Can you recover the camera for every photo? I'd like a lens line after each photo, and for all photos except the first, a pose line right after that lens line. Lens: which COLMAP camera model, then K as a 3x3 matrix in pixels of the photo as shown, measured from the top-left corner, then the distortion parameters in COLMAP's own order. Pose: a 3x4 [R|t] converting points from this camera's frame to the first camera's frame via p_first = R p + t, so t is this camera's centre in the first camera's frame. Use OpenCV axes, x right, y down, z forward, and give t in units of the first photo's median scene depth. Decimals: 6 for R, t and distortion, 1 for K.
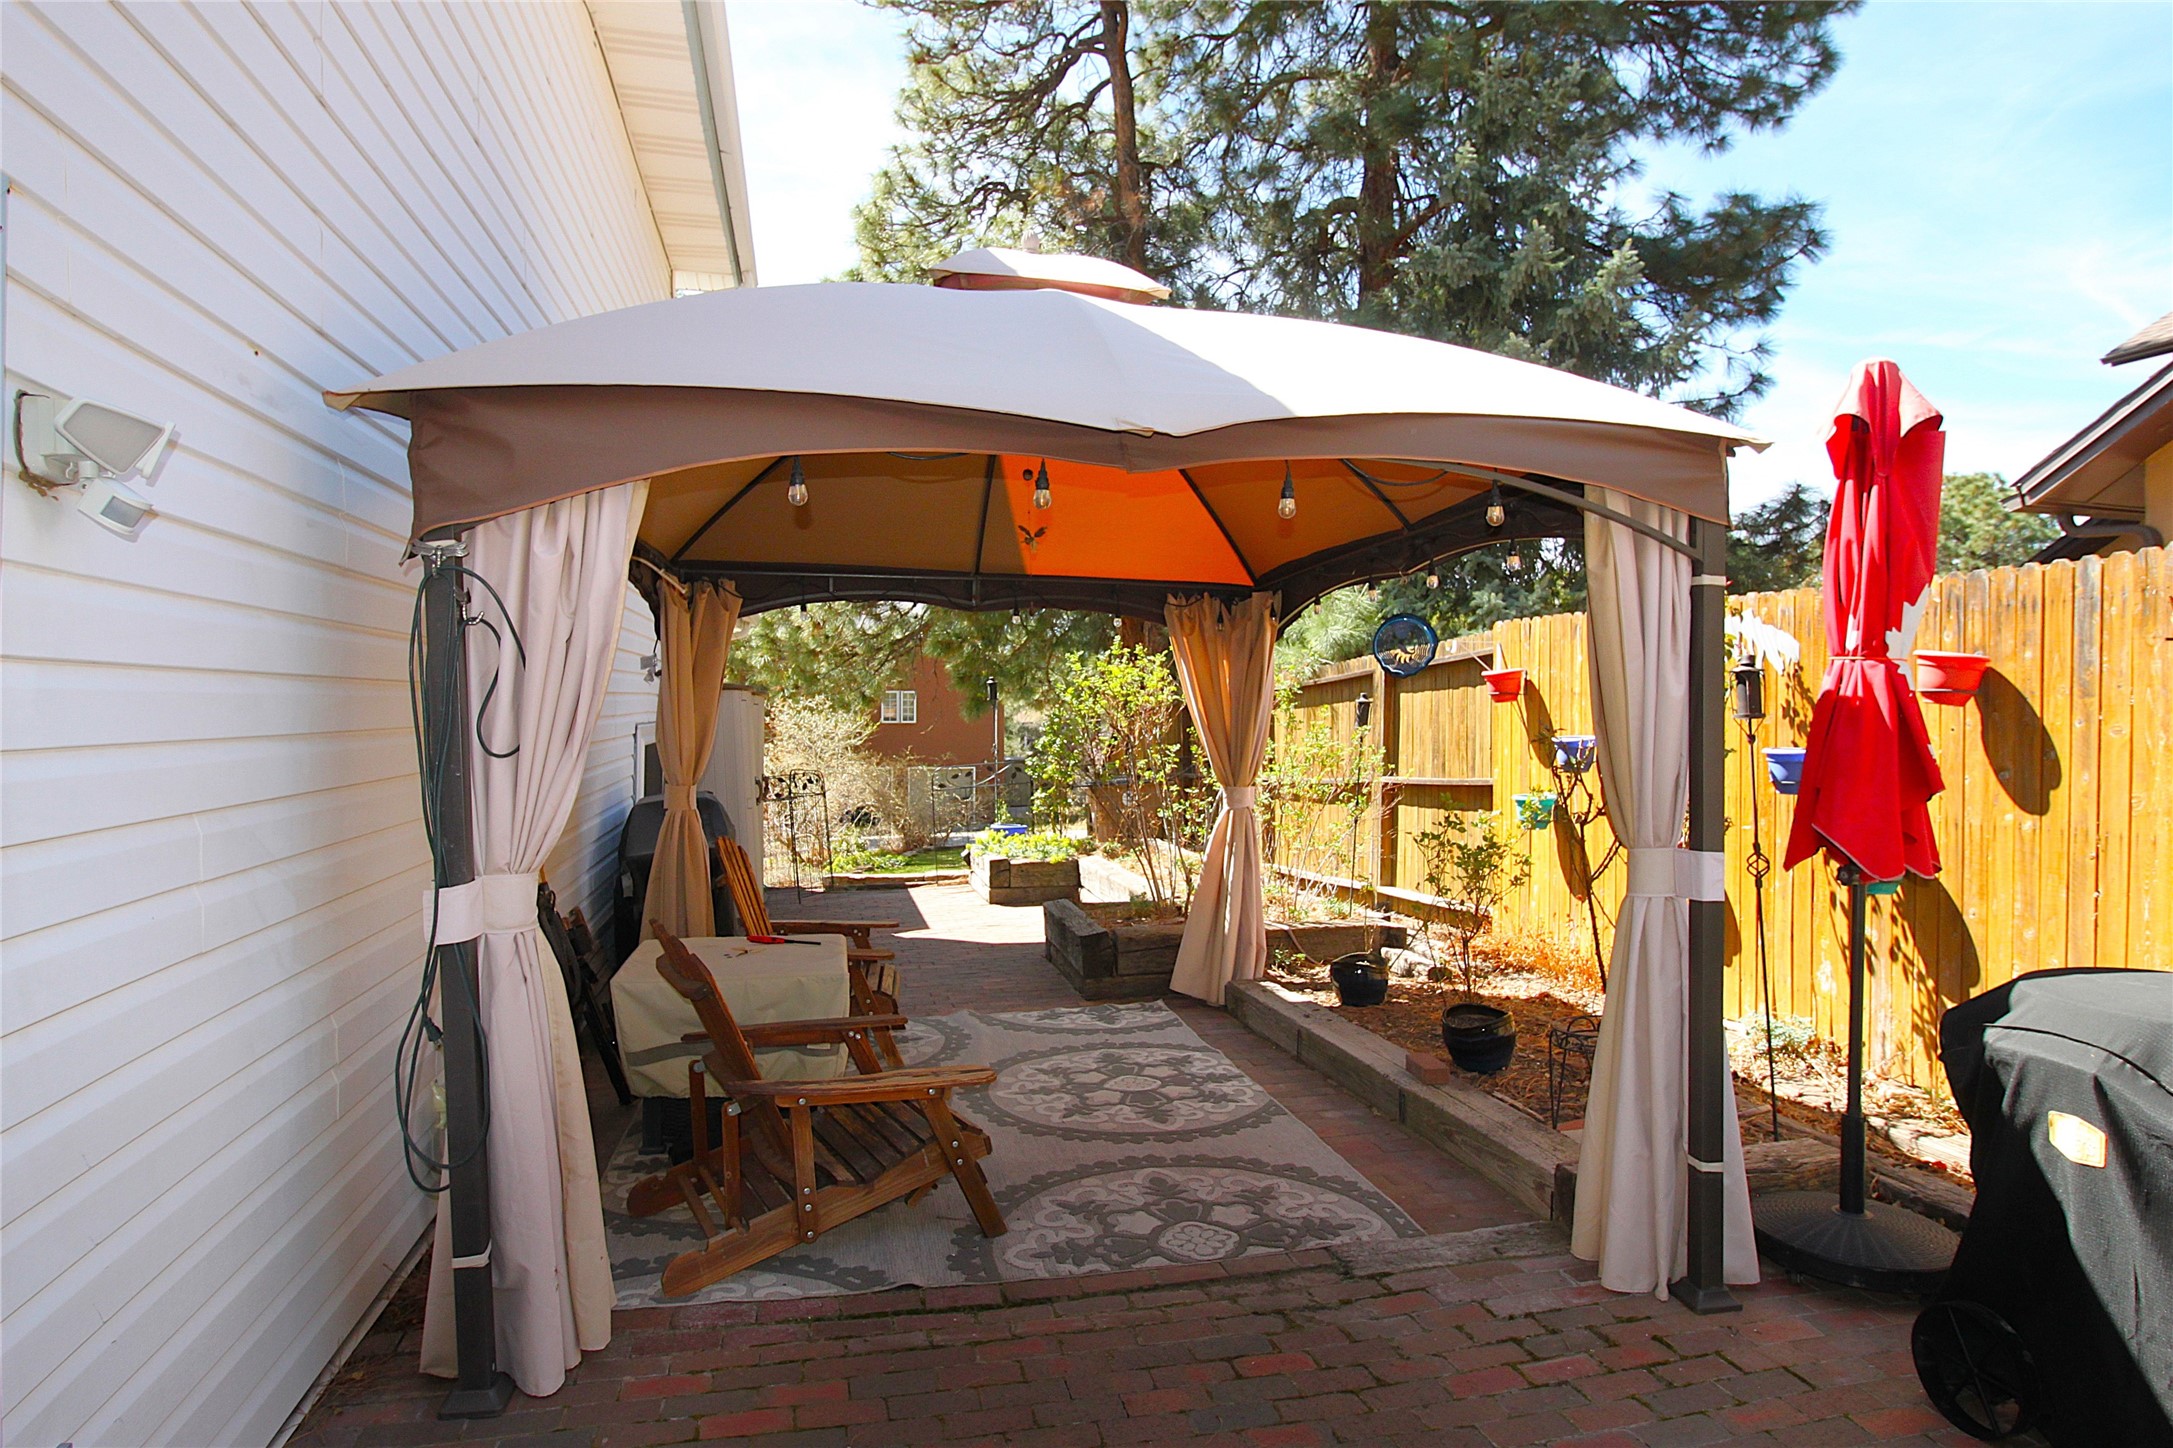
lens RADIAL K [[1229.5, 0, 1088.2], [0, 1229.5, 724.5], [0, 0, 1]] dist [0.001069, 0.000323]
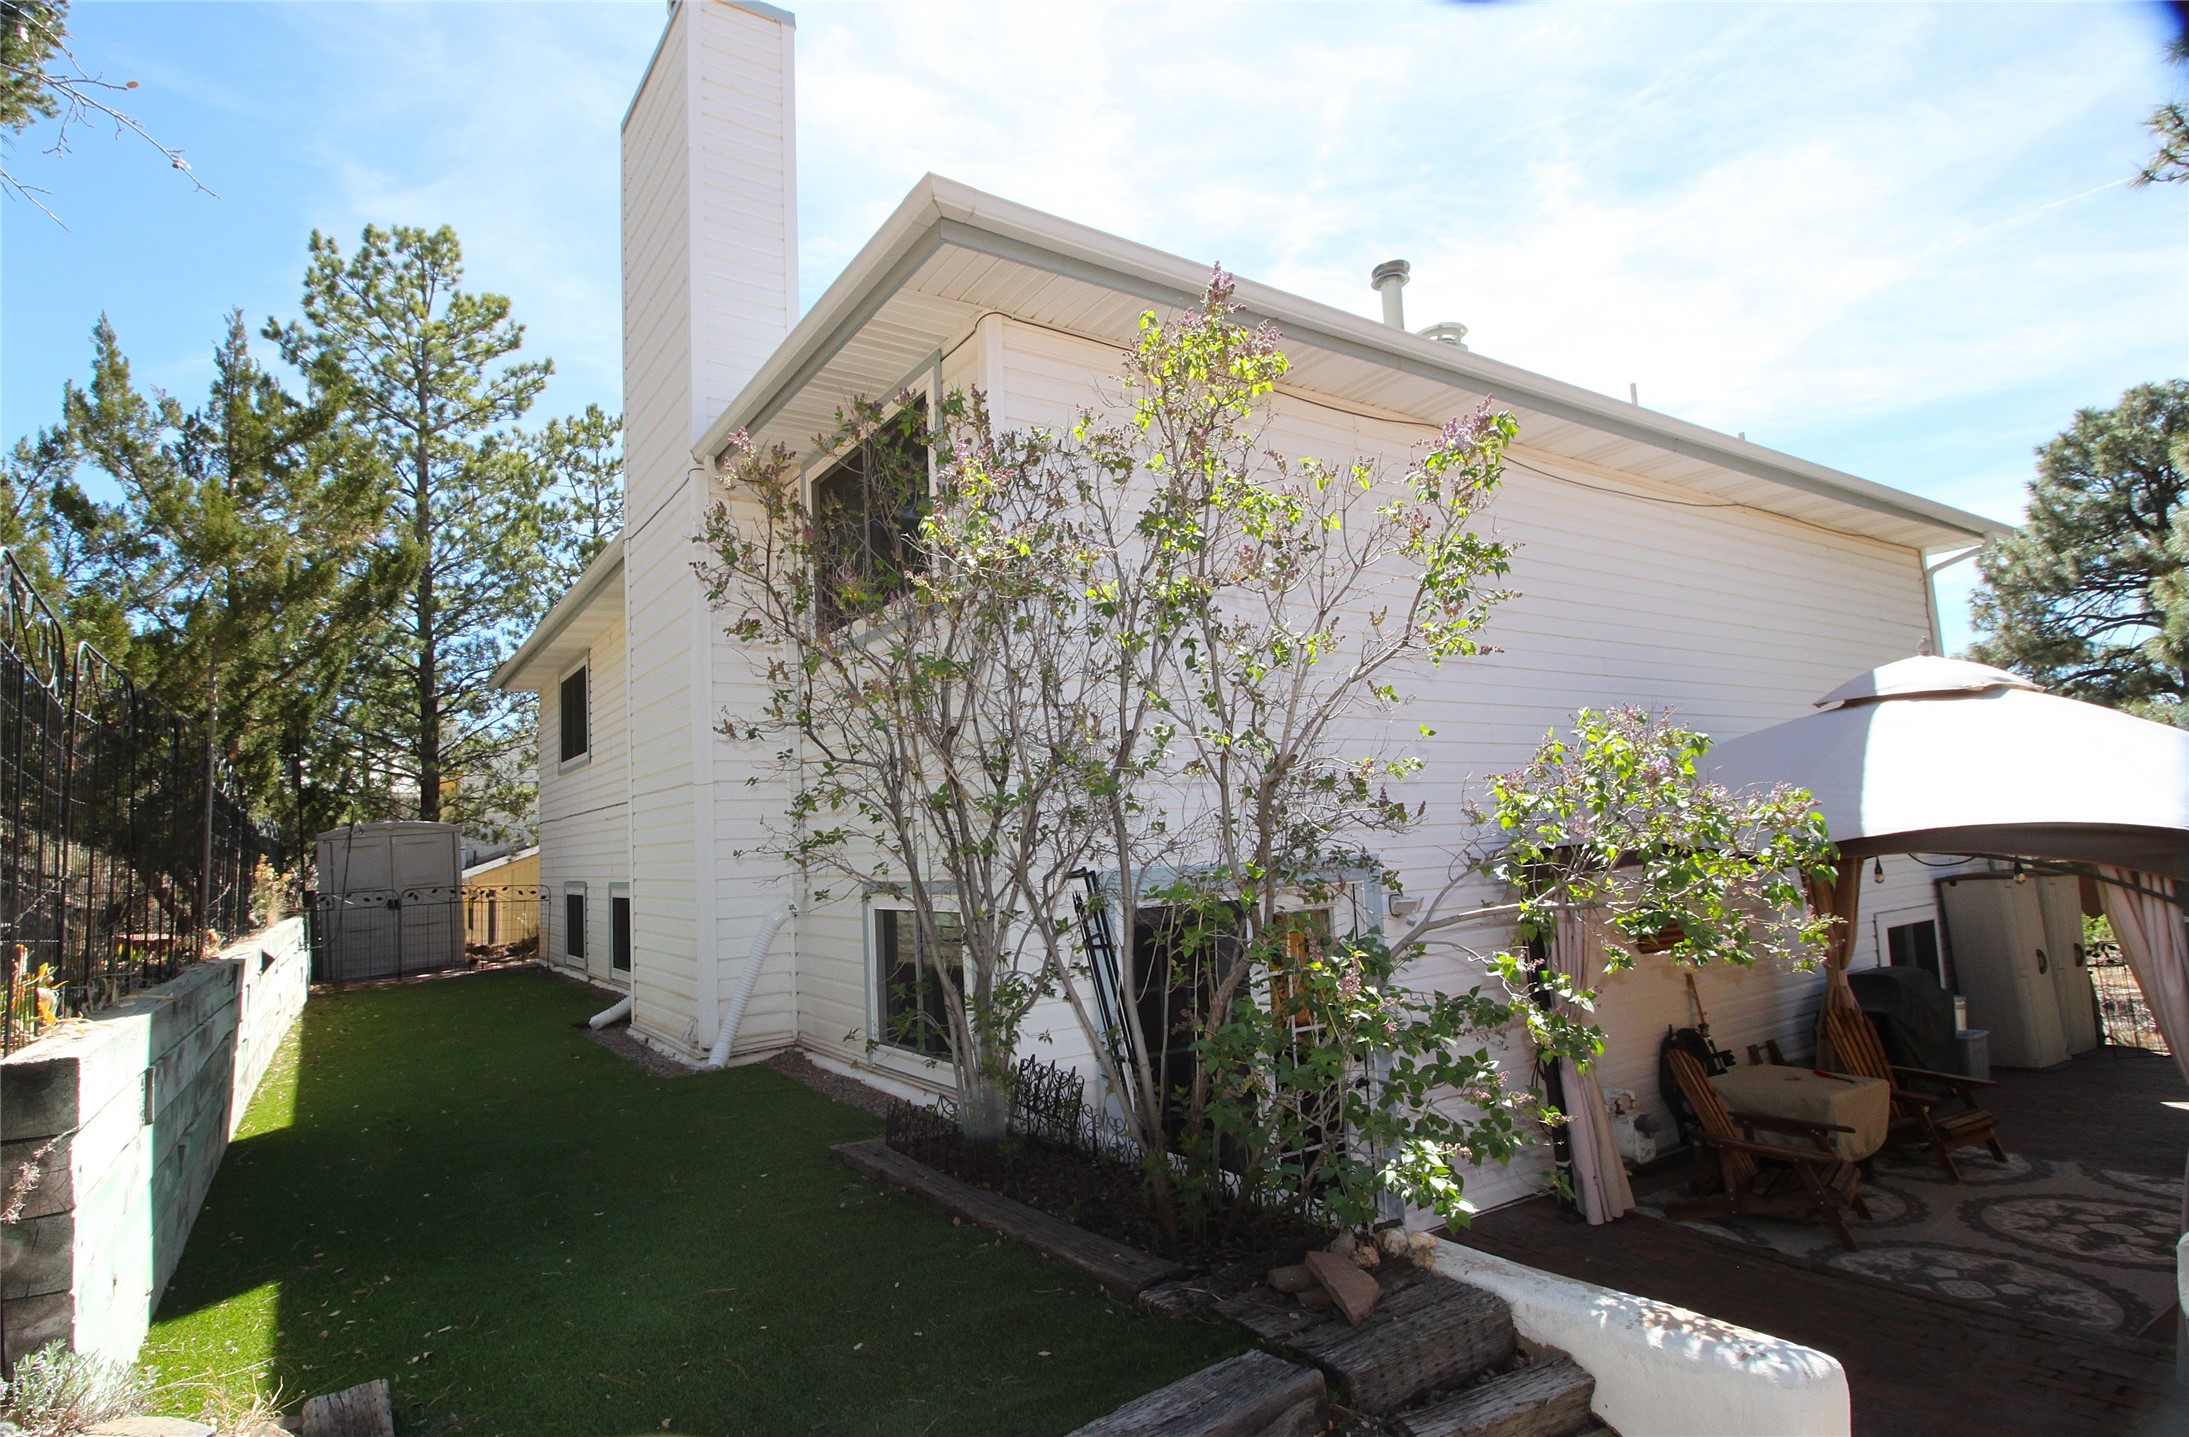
lens RADIAL K [[1131.3, 0, 1096.4], [0, 1131.3, 717.3], [0, 0, 1]] dist [-0.003371, -0.000922]
pose [[0.365011, -0.132880, -0.921472, 1.170610], [0.046425, 0.991129, -0.124535, -0.226544], [0.929845, 0.002678, 0.367942, -0.692645]]
